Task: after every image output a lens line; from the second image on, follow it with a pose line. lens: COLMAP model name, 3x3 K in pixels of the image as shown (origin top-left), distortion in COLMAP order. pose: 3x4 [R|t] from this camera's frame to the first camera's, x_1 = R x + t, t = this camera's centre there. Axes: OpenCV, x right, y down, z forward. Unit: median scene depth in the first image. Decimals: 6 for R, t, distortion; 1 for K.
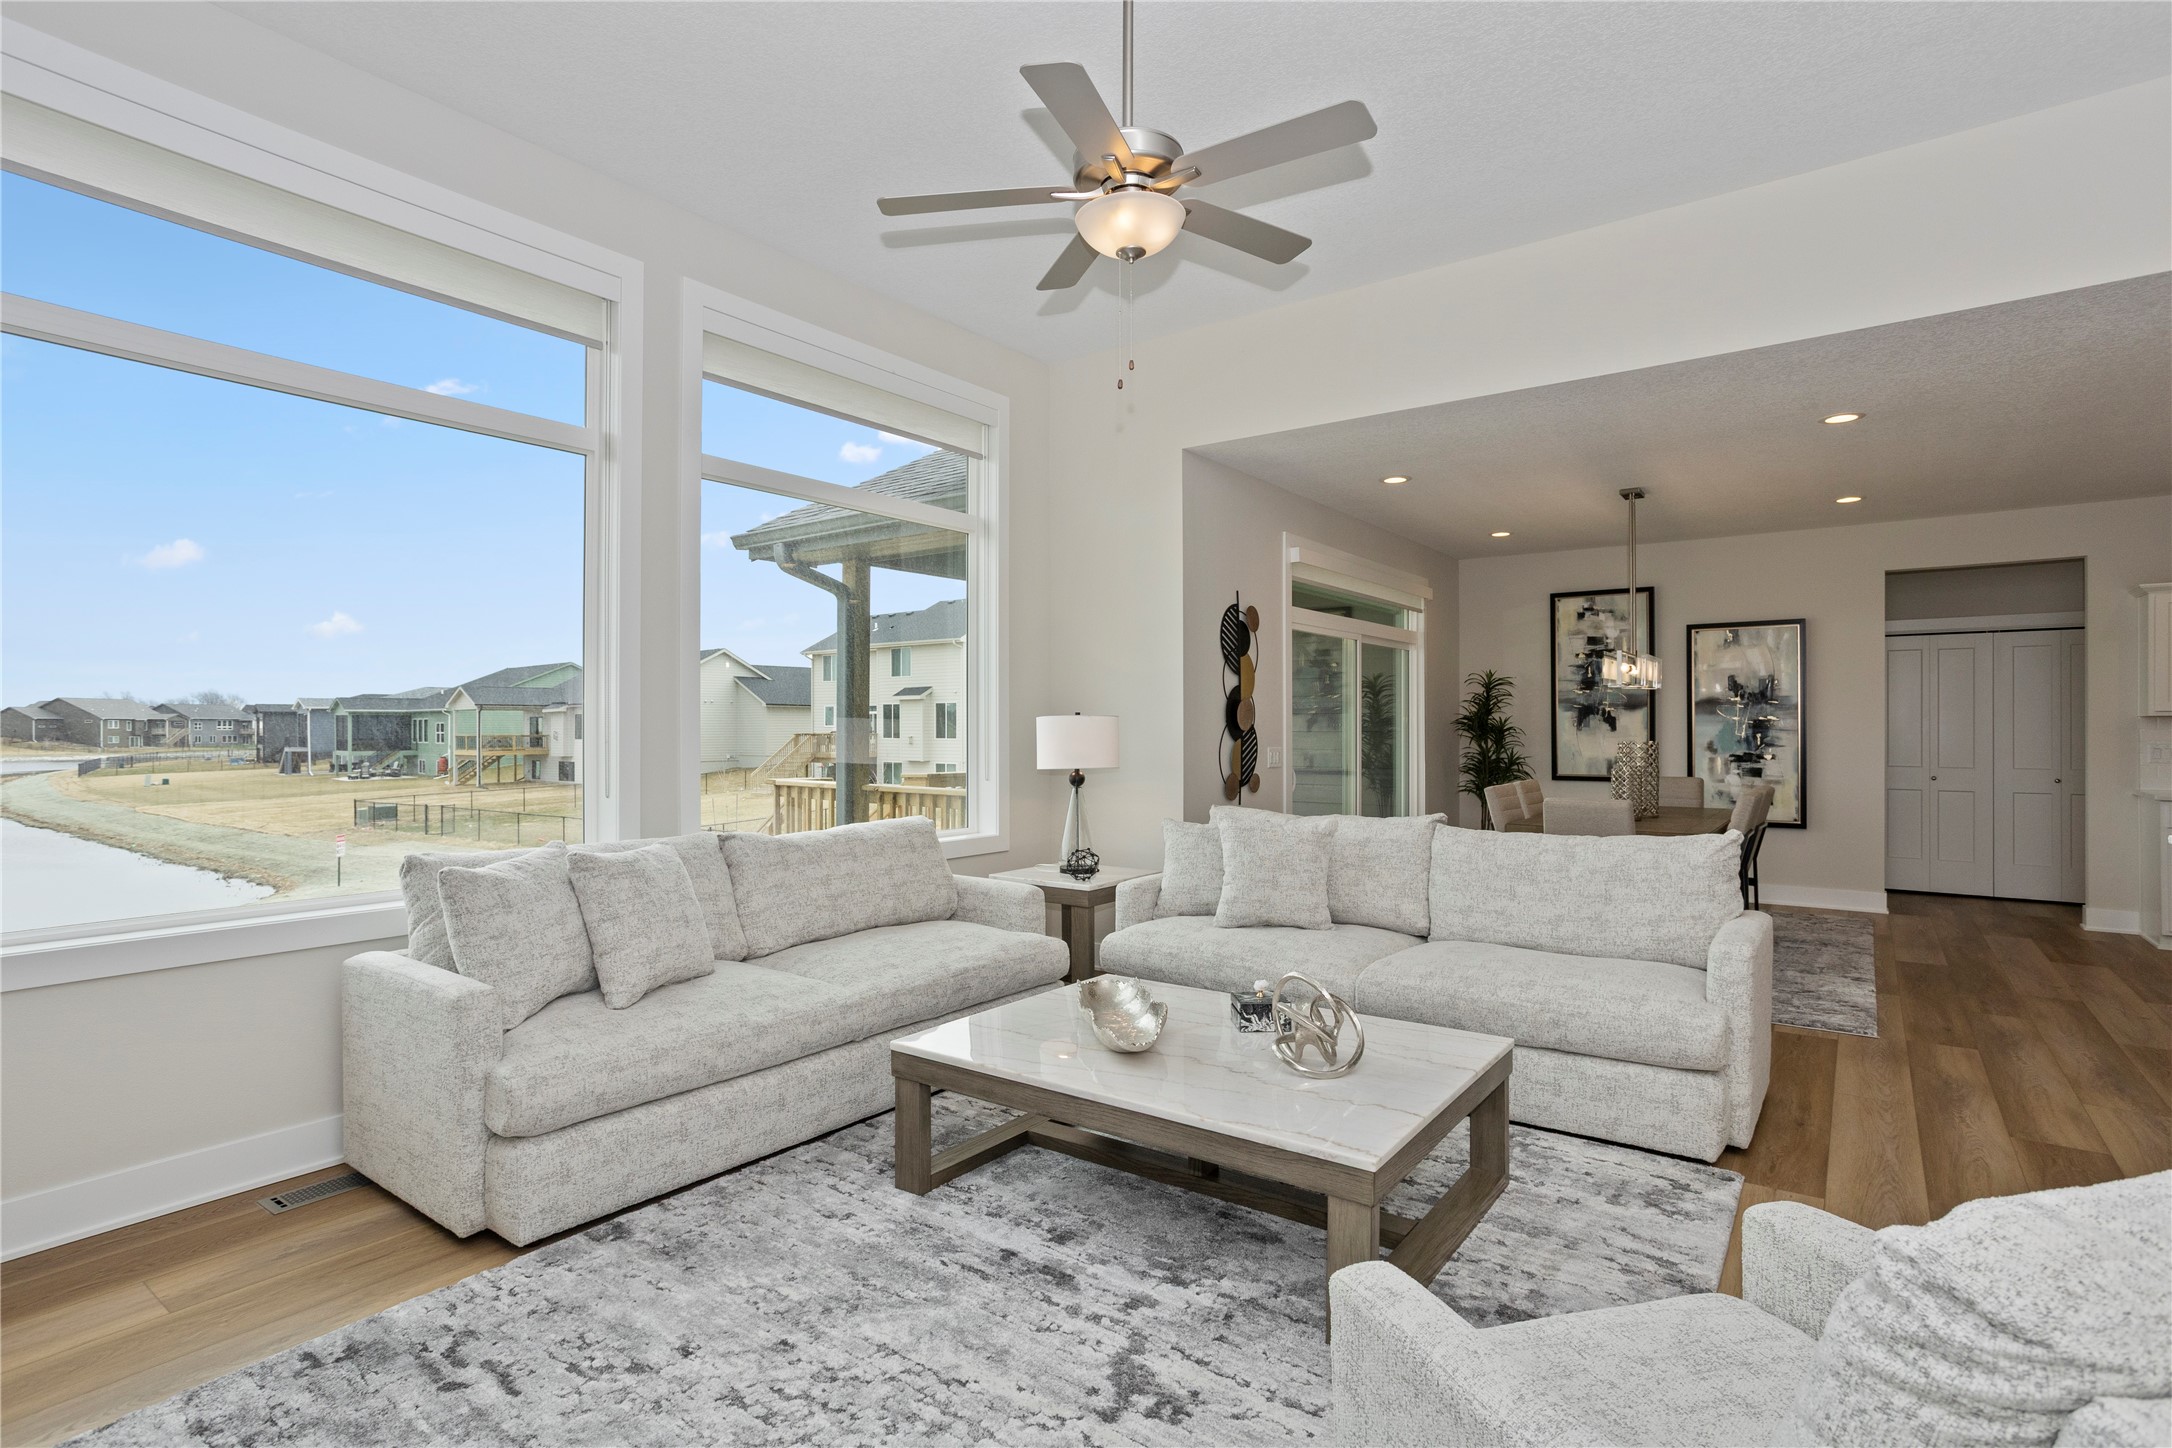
lens RADIAL K [[1087.1, 0, 1064.8], [0, 1087.1, 721.0], [0, 0, 1]] dist [-0.045475, 0.030974]
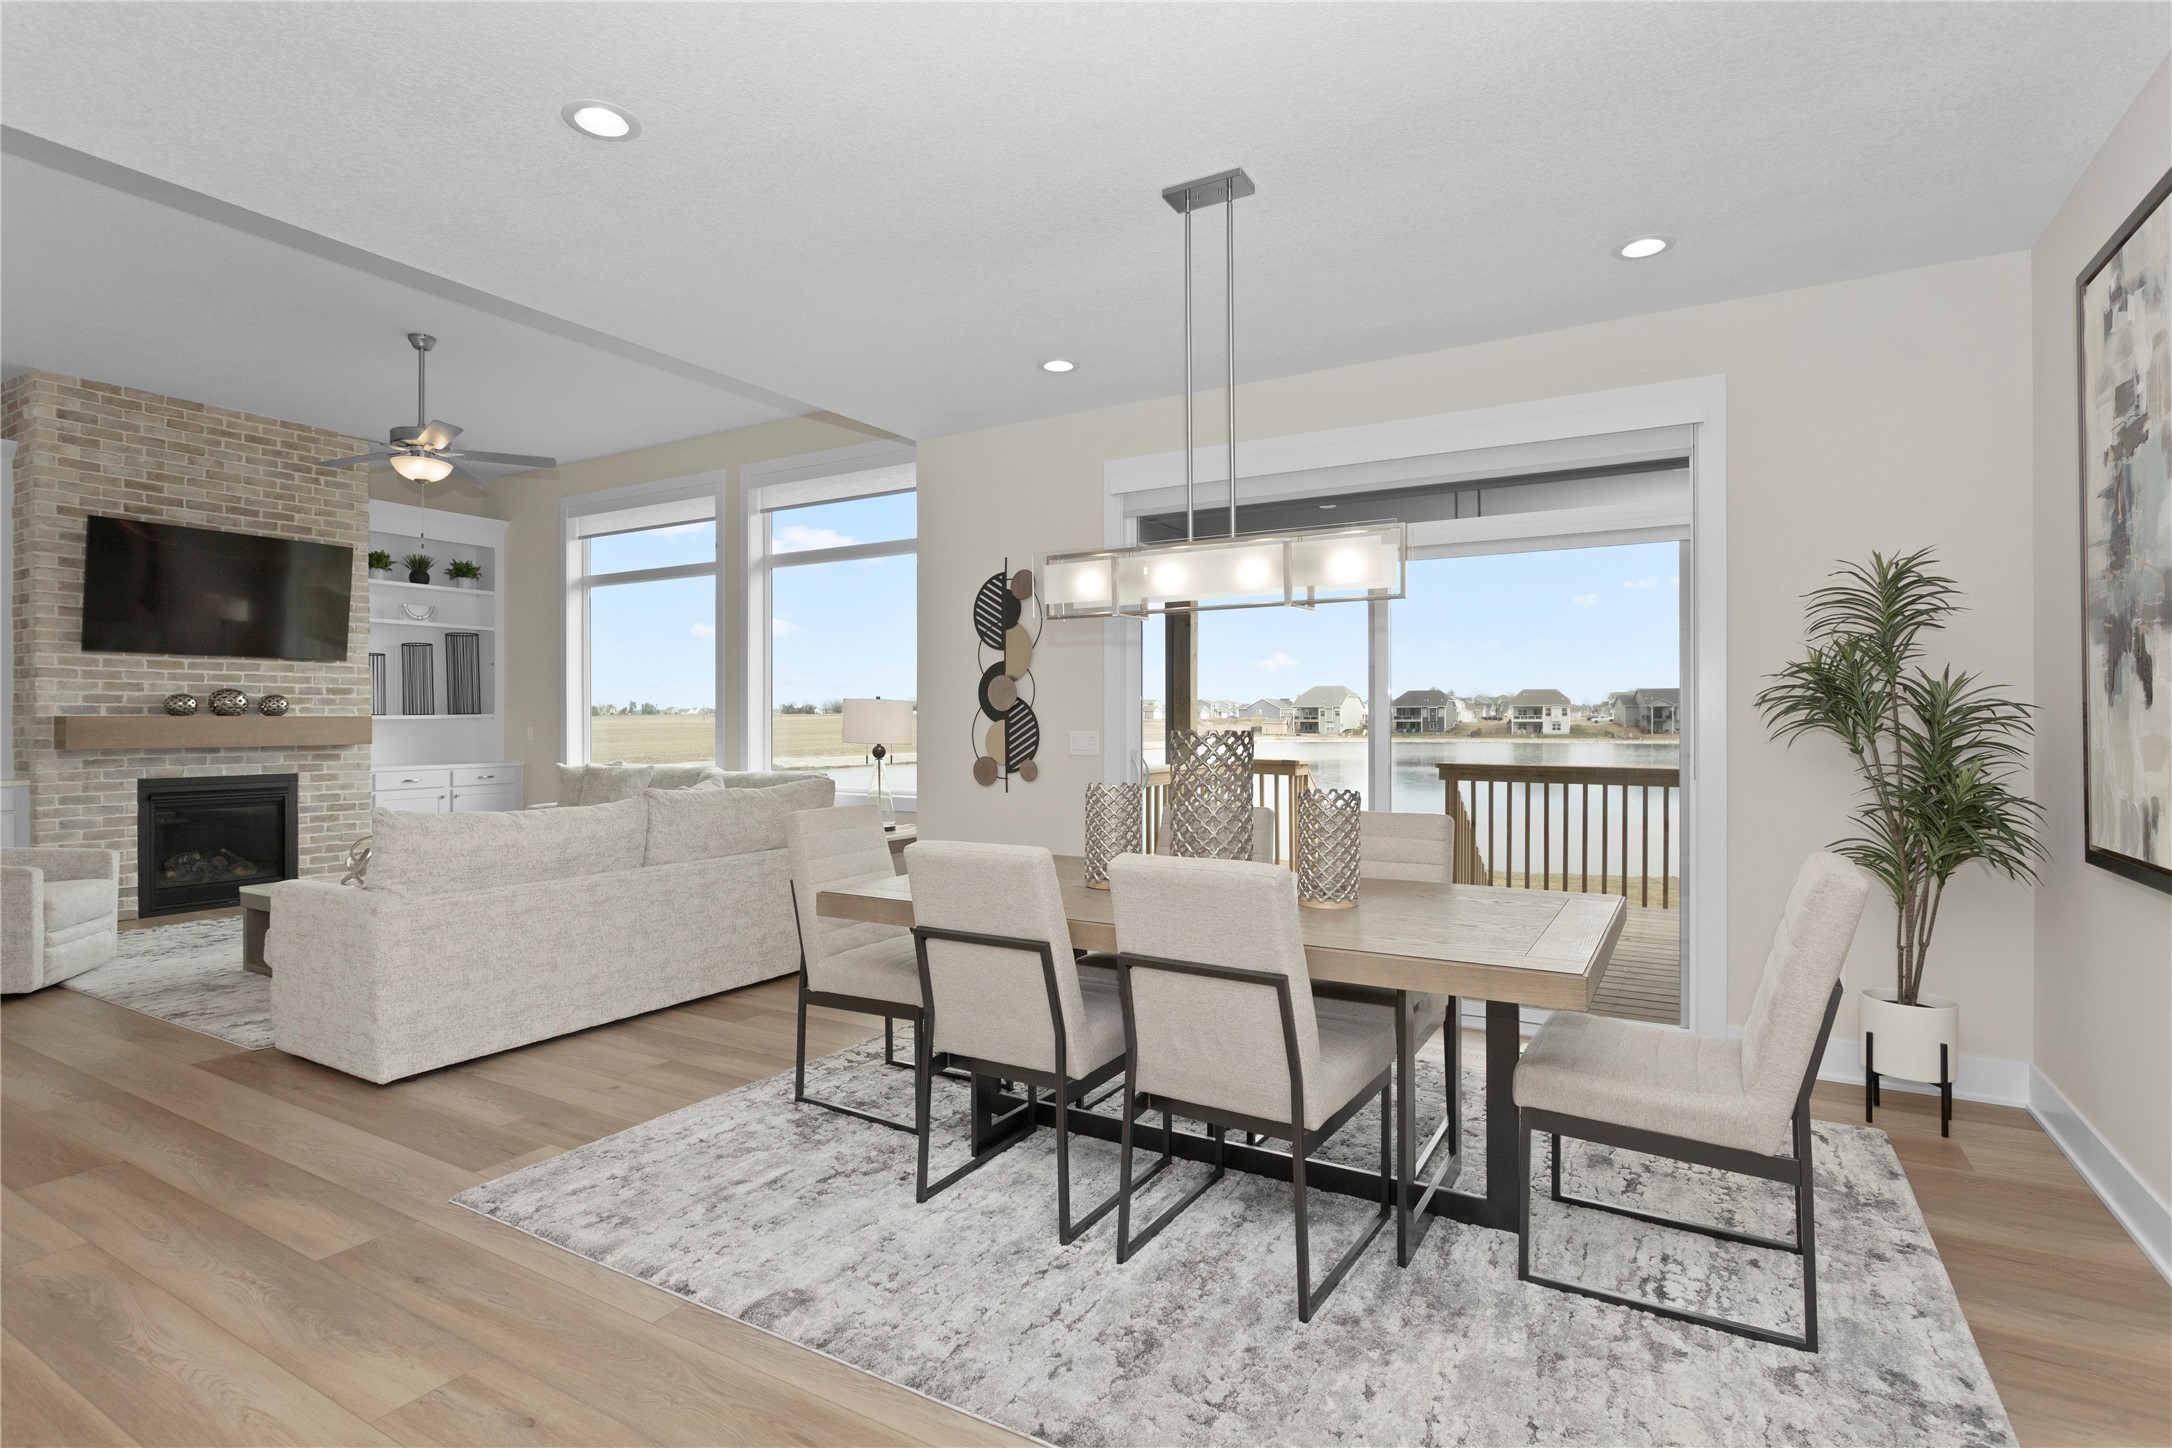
lens RADIAL K [[1058.6, 0, 1086.0], [0, 1058.6, 724.0], [0, 0, 1]] dist [-0.001916, 0.000148]
pose [[0.108879, 0.006606, -0.994033, 0.762932], [0.006979, 0.999948, 0.007410, 0.009829], [0.994030, -0.007744, 0.108827, 0.705601]]
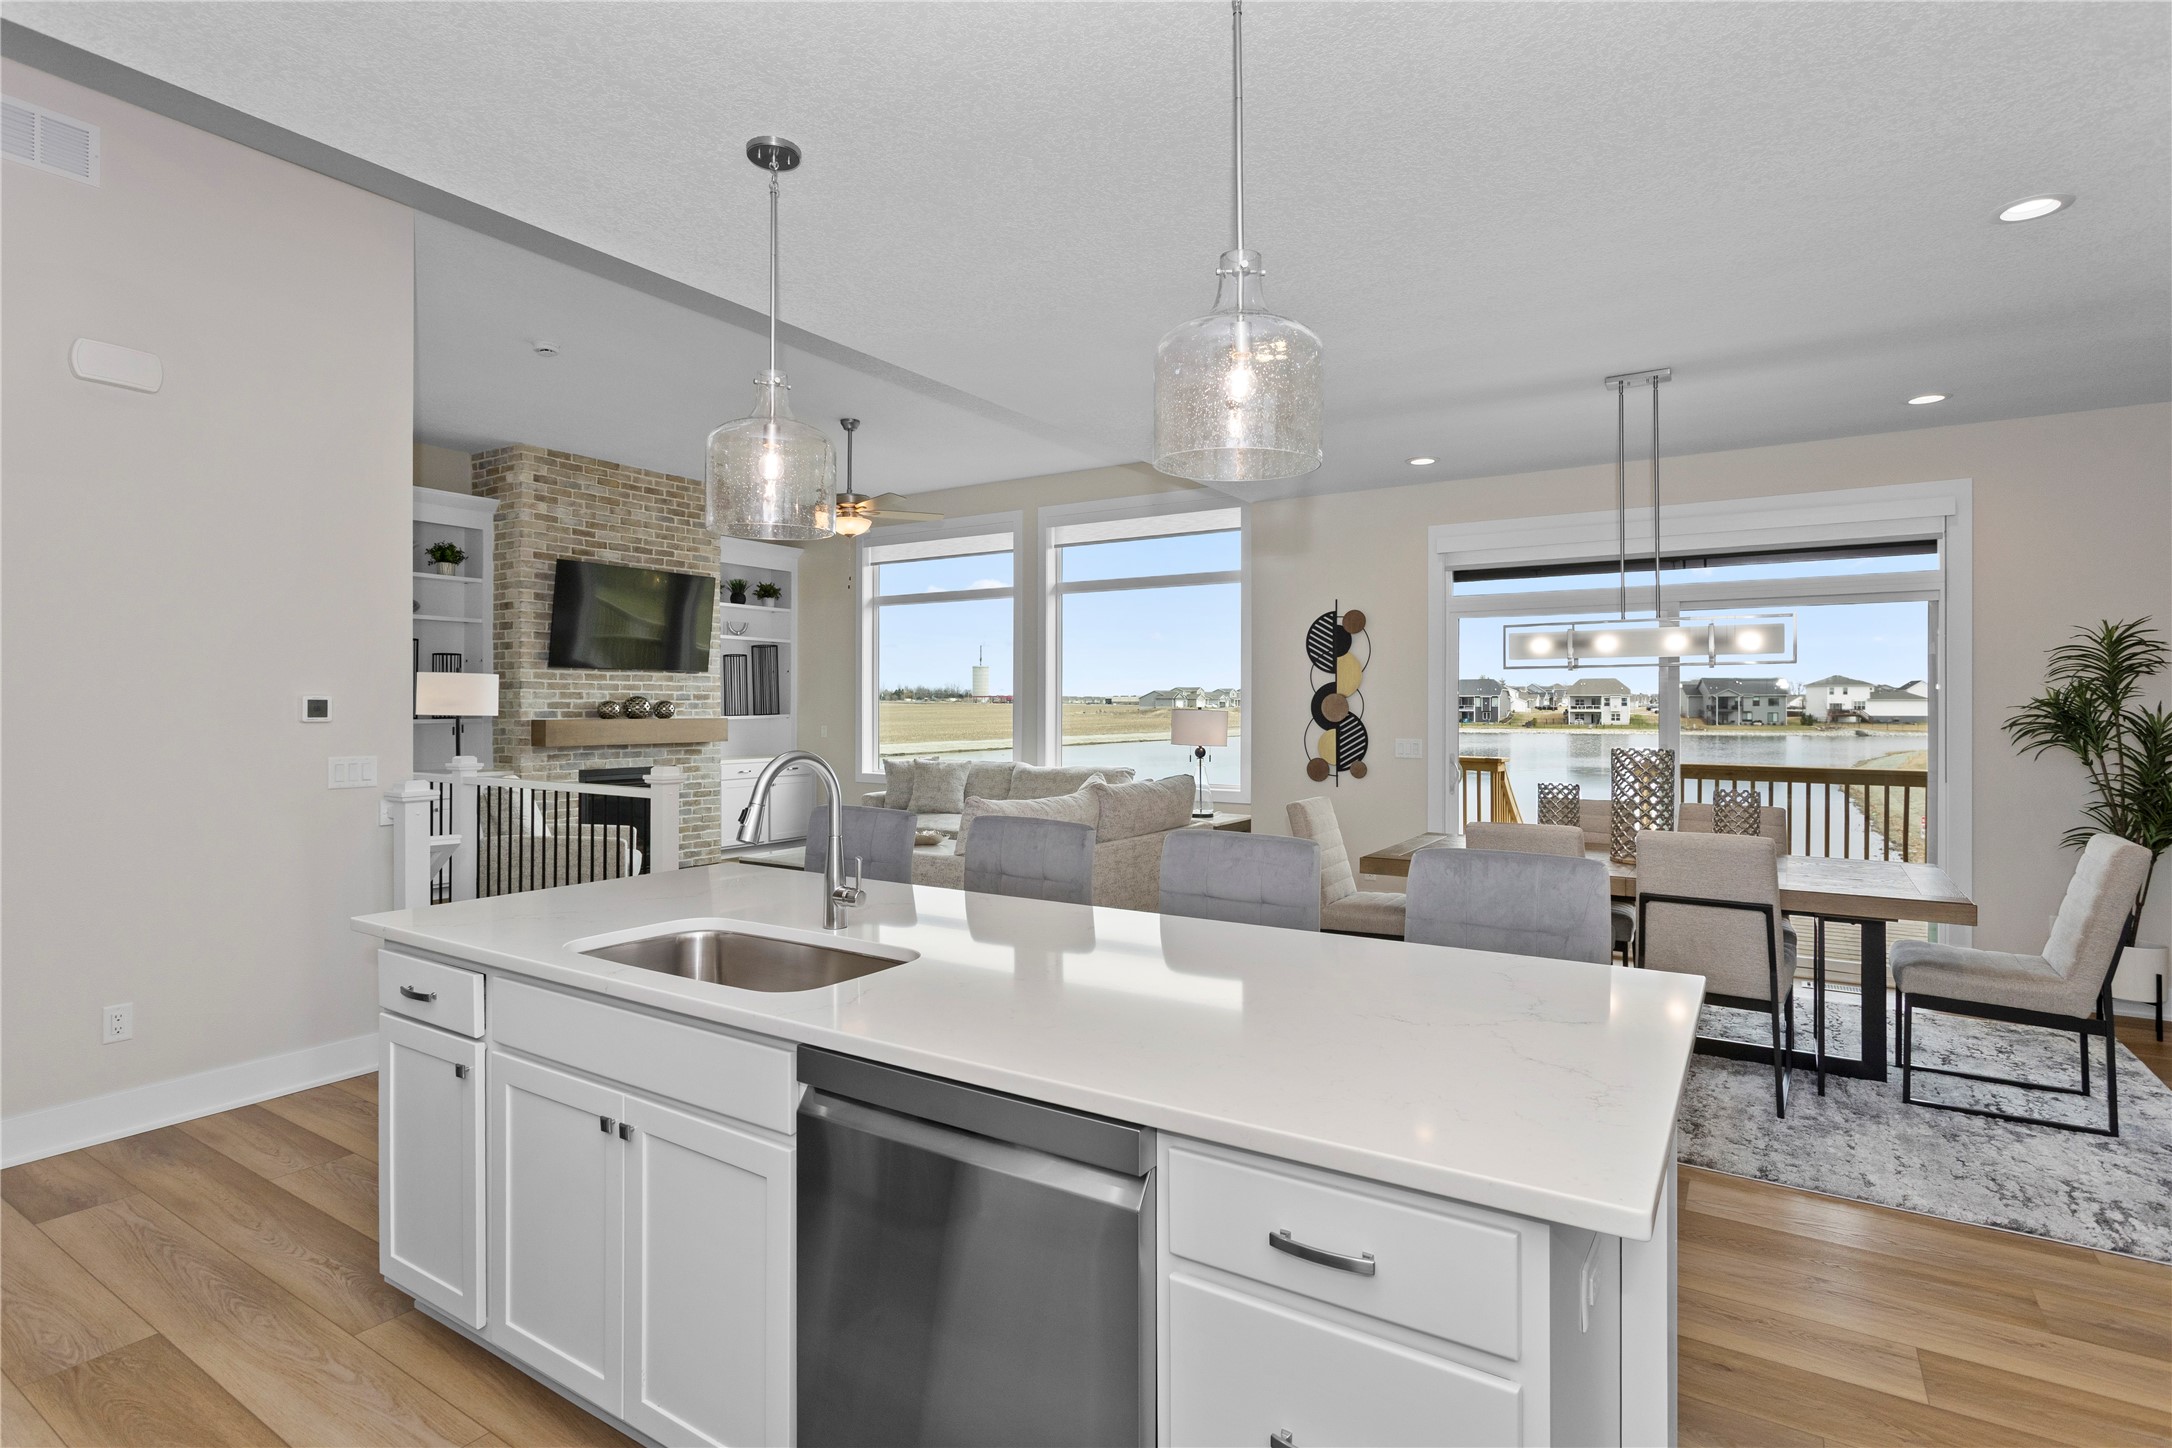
lens RADIAL K [[1077.4, 0, 1073.7], [0, 1077.4, 702.9], [0, 0, 1]] dist [-0.003363, 0.001501]
pose [[0.061965, -0.001507, -0.998077, 0.924094], [0.003399, 0.999993, -0.001299, -0.007691], [0.998073, -0.003312, 0.061970, 0.476609]]
